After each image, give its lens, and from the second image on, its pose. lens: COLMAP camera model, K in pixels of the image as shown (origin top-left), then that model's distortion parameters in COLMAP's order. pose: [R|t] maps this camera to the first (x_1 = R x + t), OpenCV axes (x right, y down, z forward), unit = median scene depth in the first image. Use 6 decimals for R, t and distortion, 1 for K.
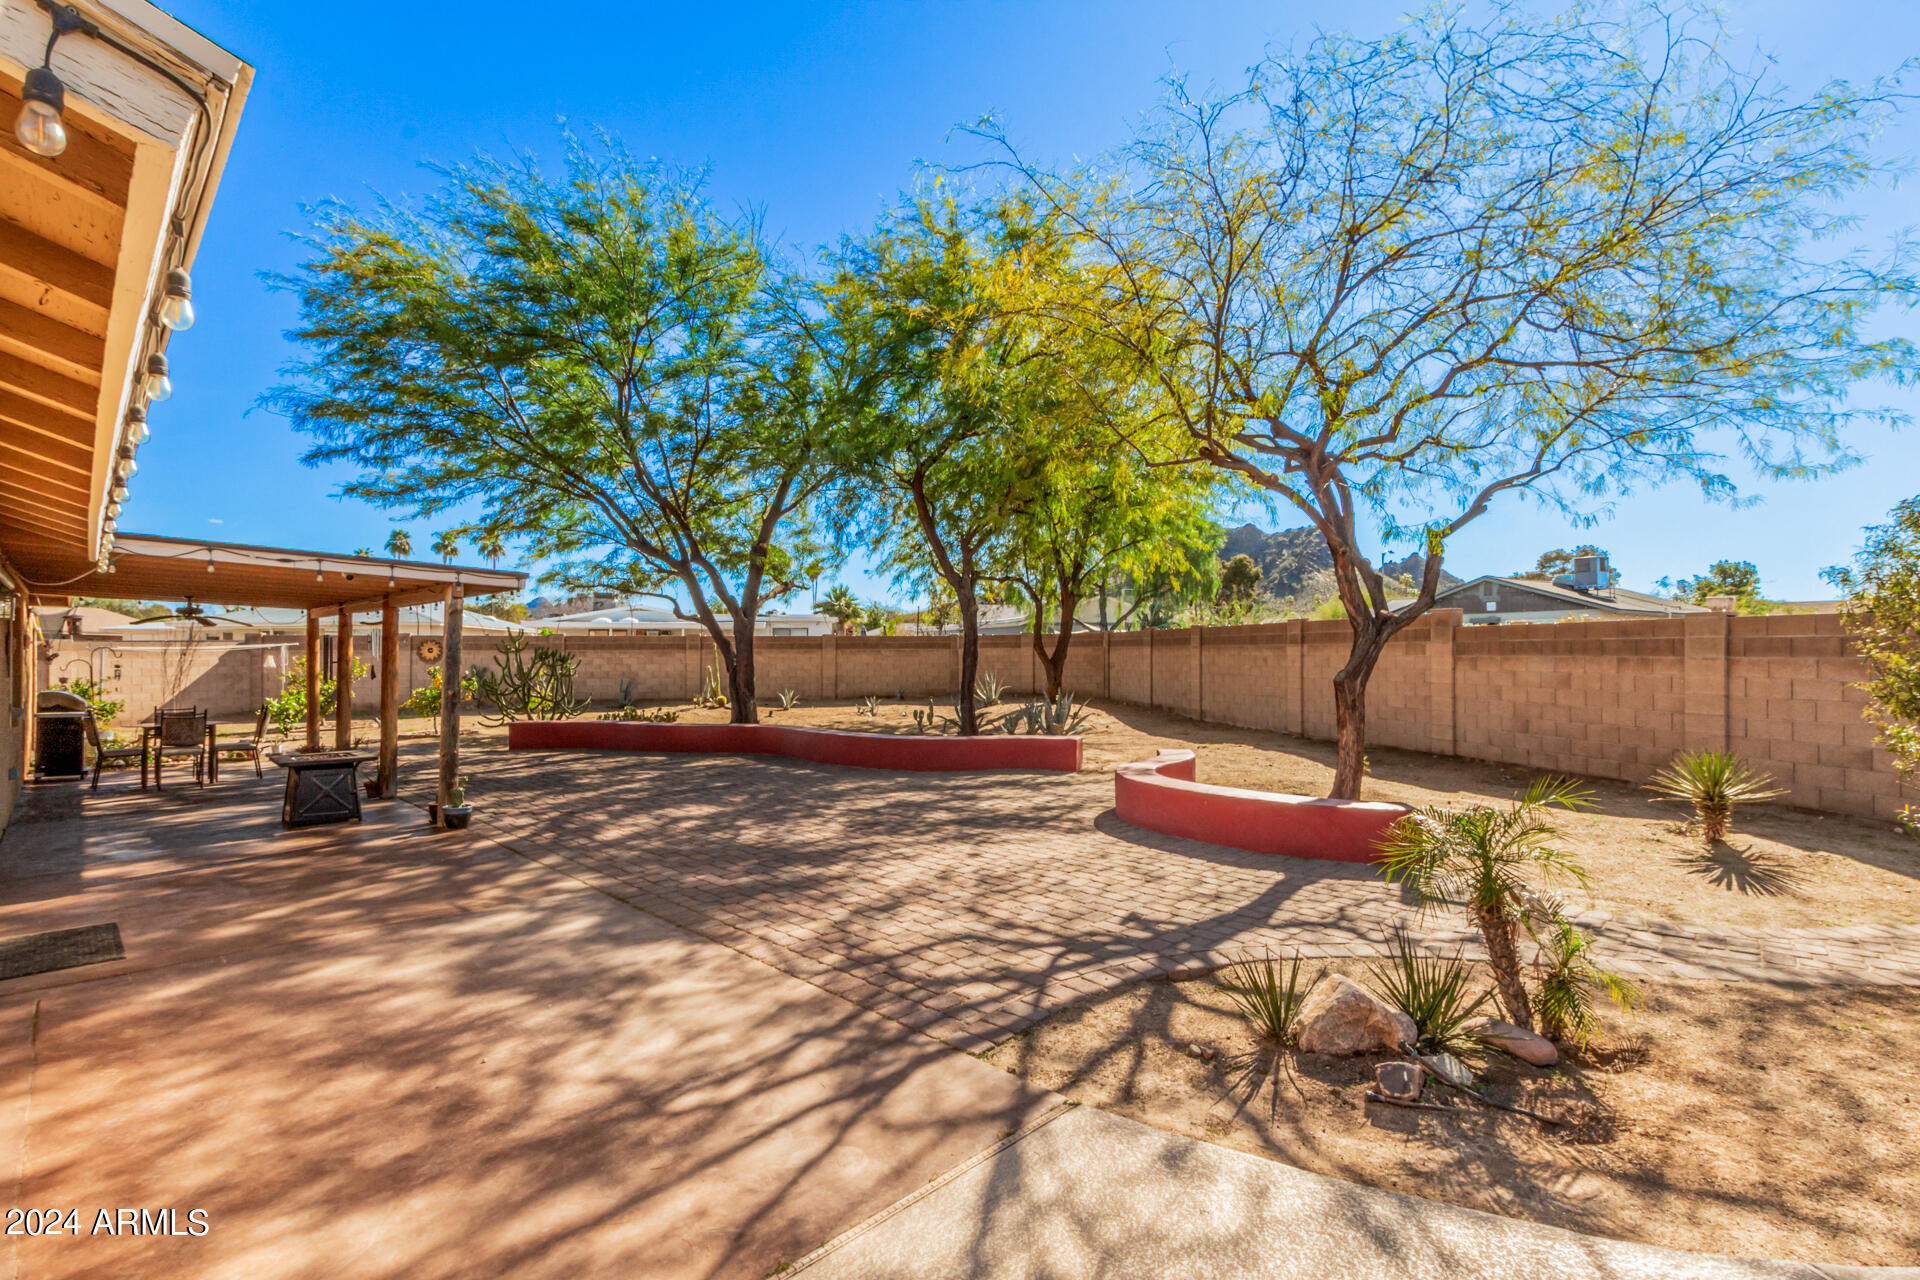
lens RADIAL K [[889.0, 0, 948.7], [0, 889.0, 659.6], [0, 0, 1]] dist [-0.000832, -0.003767]
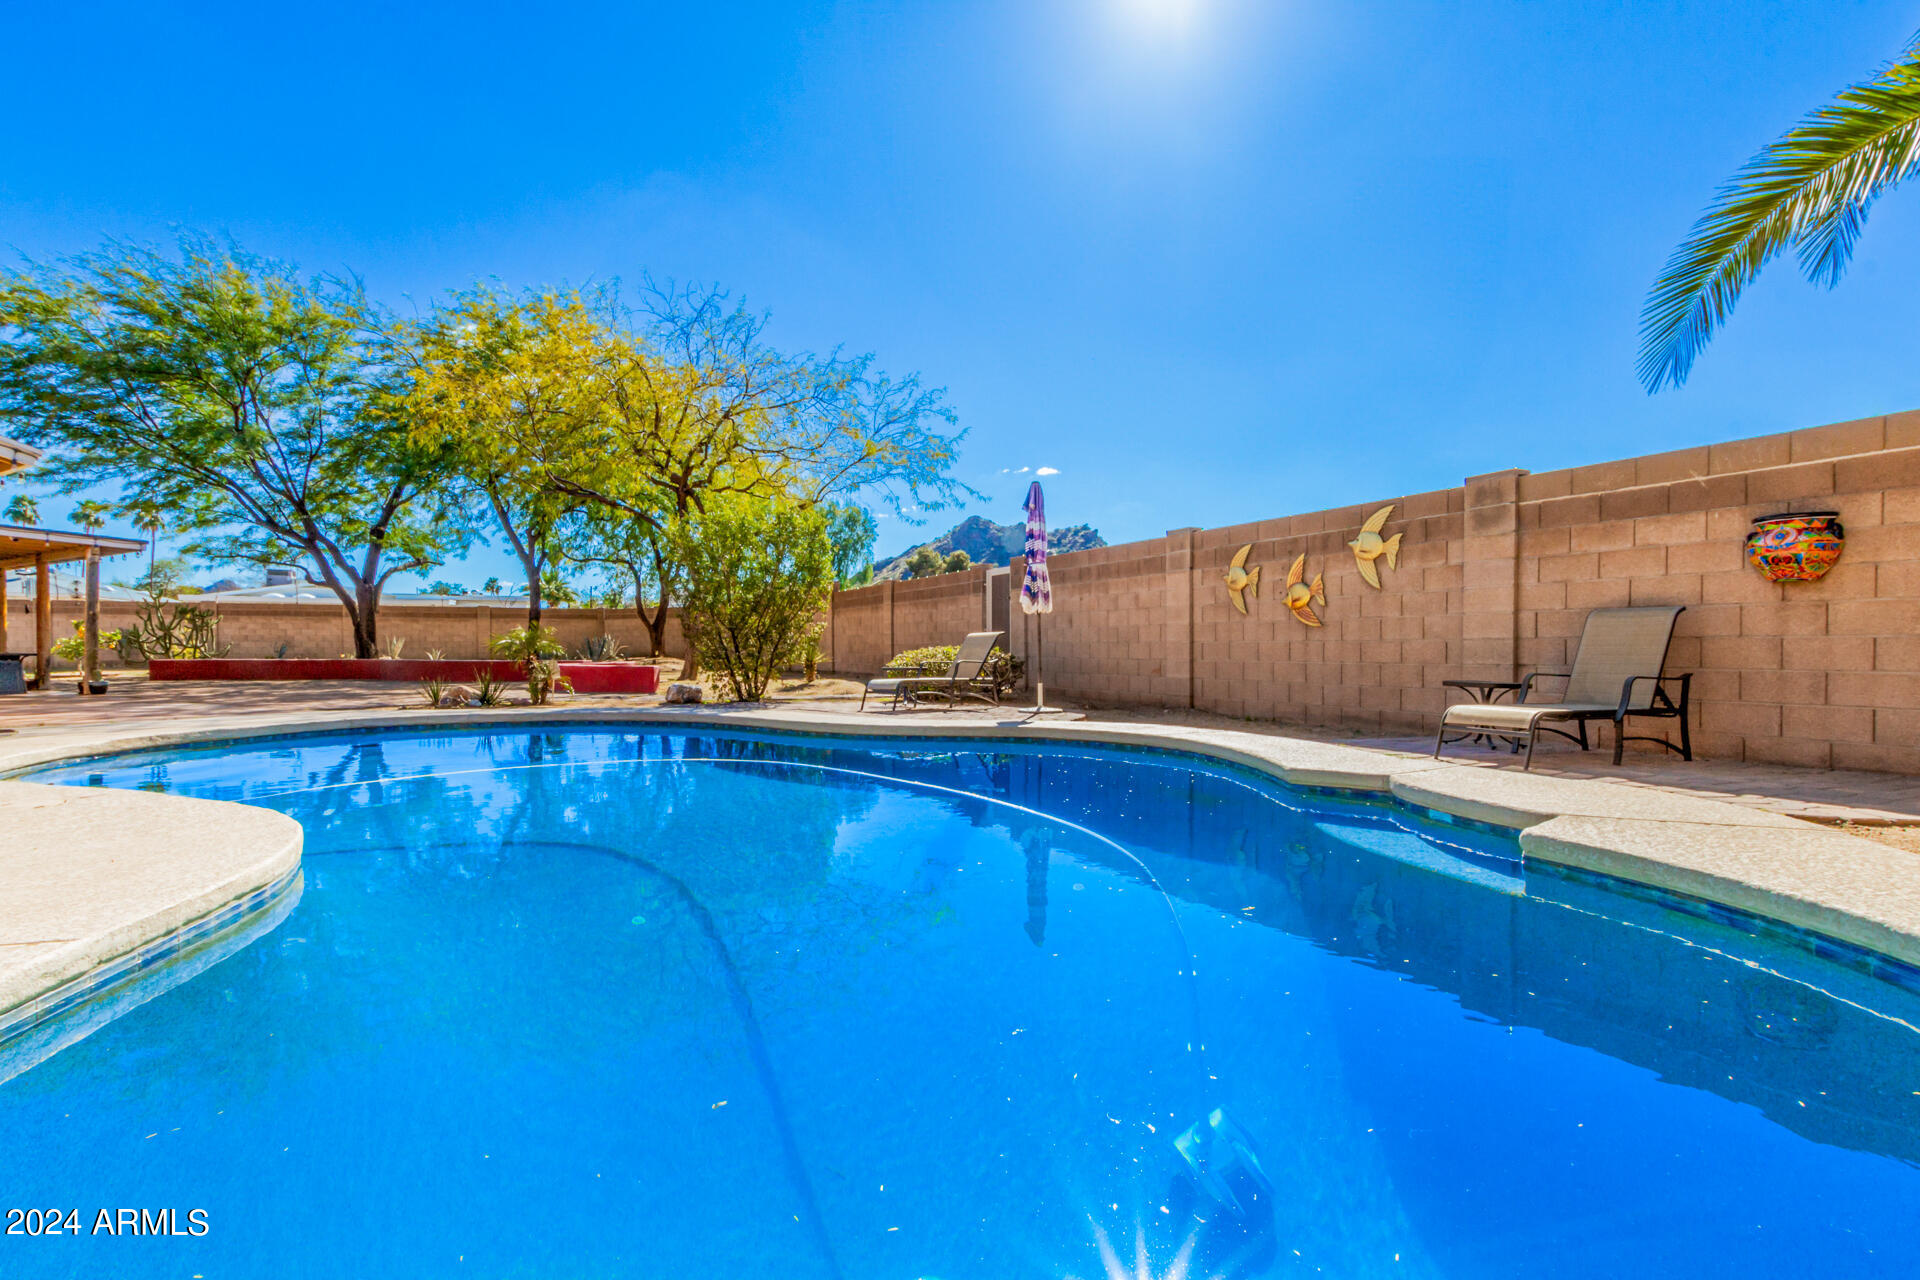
lens RADIAL K [[889.0, 0, 956.0], [0, 889.0, 673.2], [0, 0, 1]] dist [-0.000832, -0.003767]
pose [[0.966913, -0.009143, 0.254941, 0.270809], [0.002916, 0.999688, 0.024790, 0.054360], [-0.255089, -0.023226, 0.966639, -0.474214]]
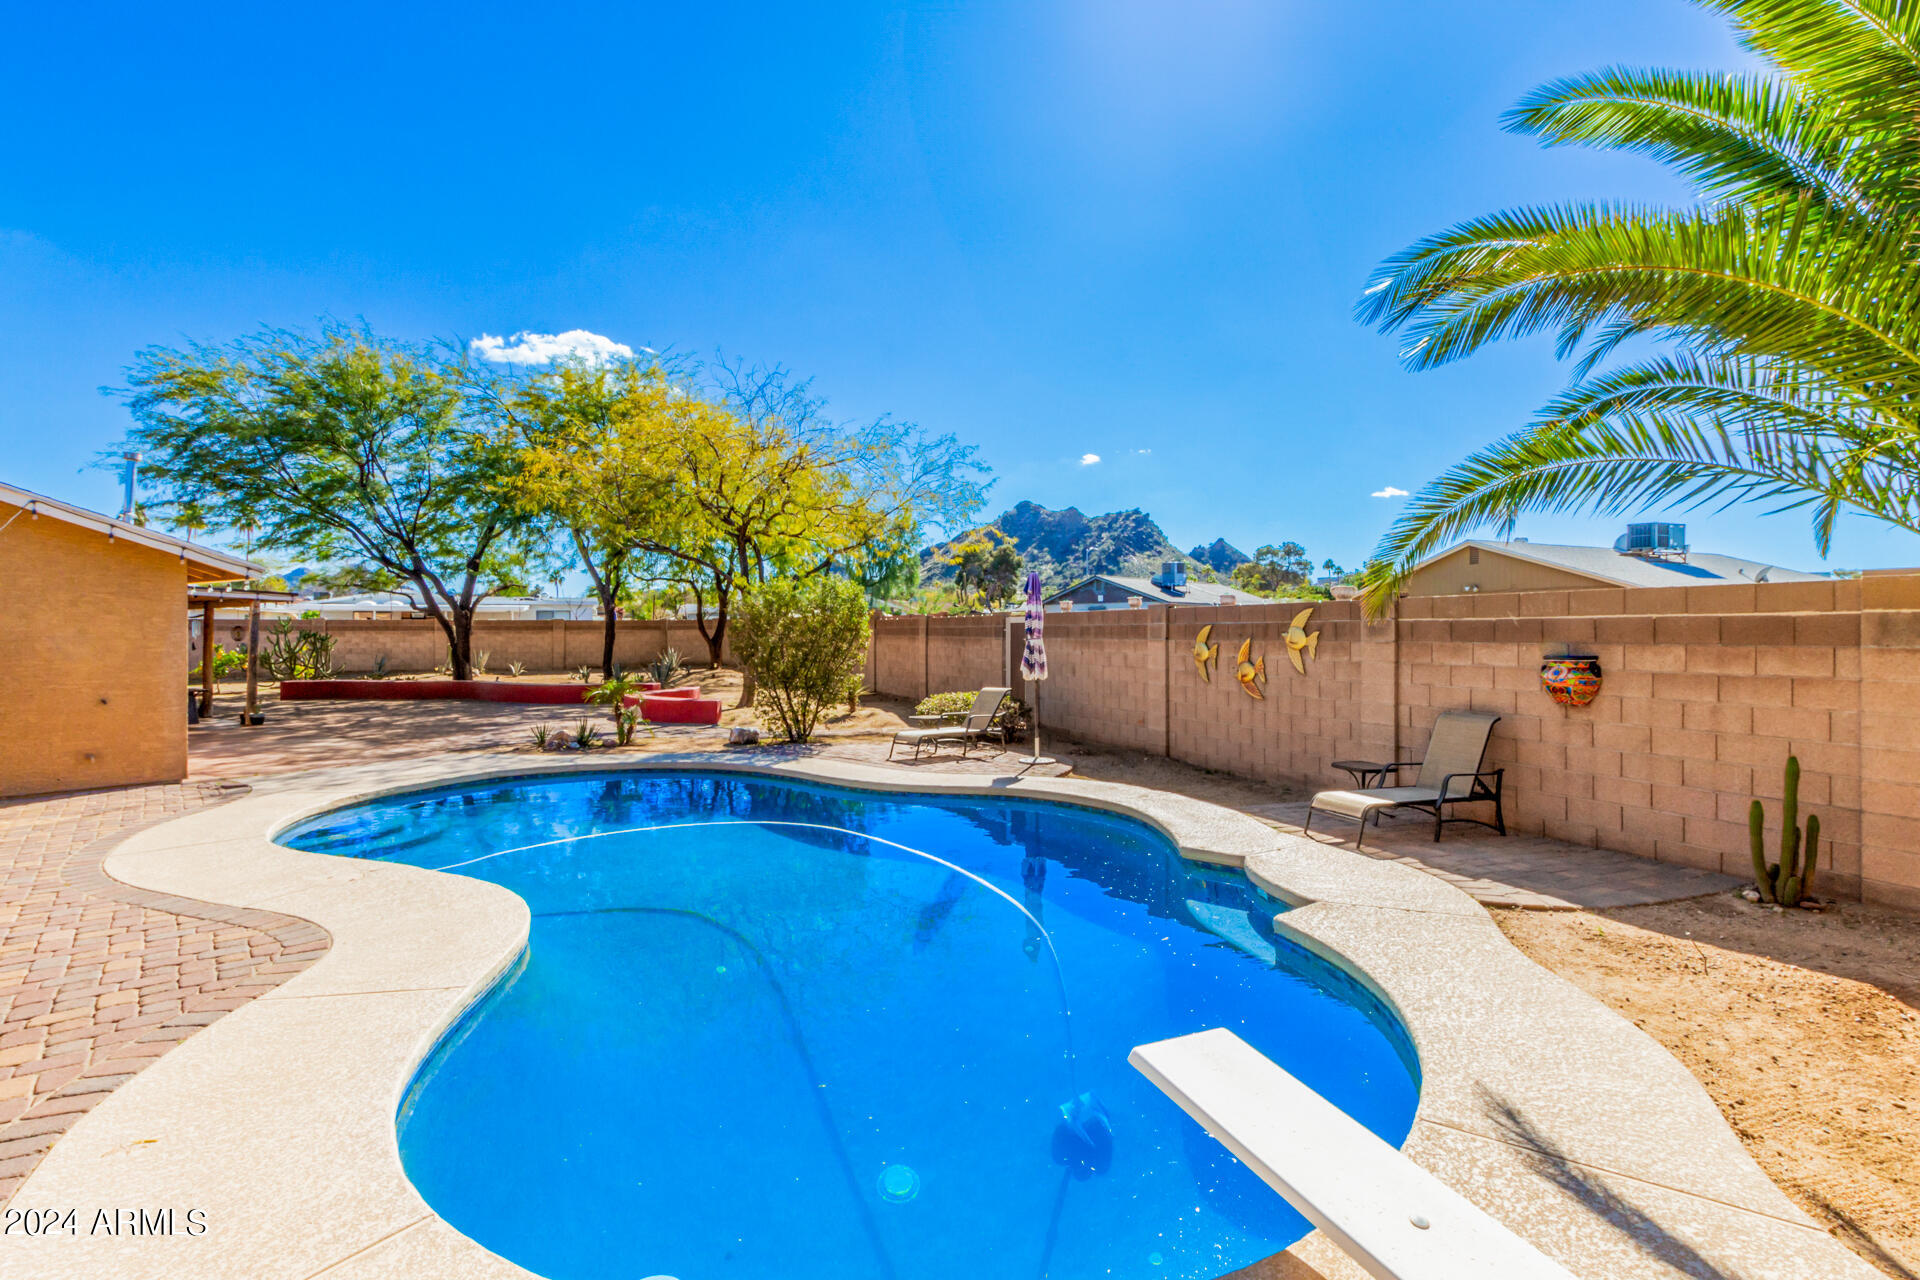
lens RADIAL K [[889.0, 0, 968.9], [0, 889.0, 629.5], [0, 0, 1]] dist [-0.000832, -0.003767]
pose [[0.976910, 0.002571, 0.213637, 0.269603], [-0.000653, 0.999959, -0.009051, -0.002222], [-0.213651, 0.008702, 0.976871, -0.598037]]
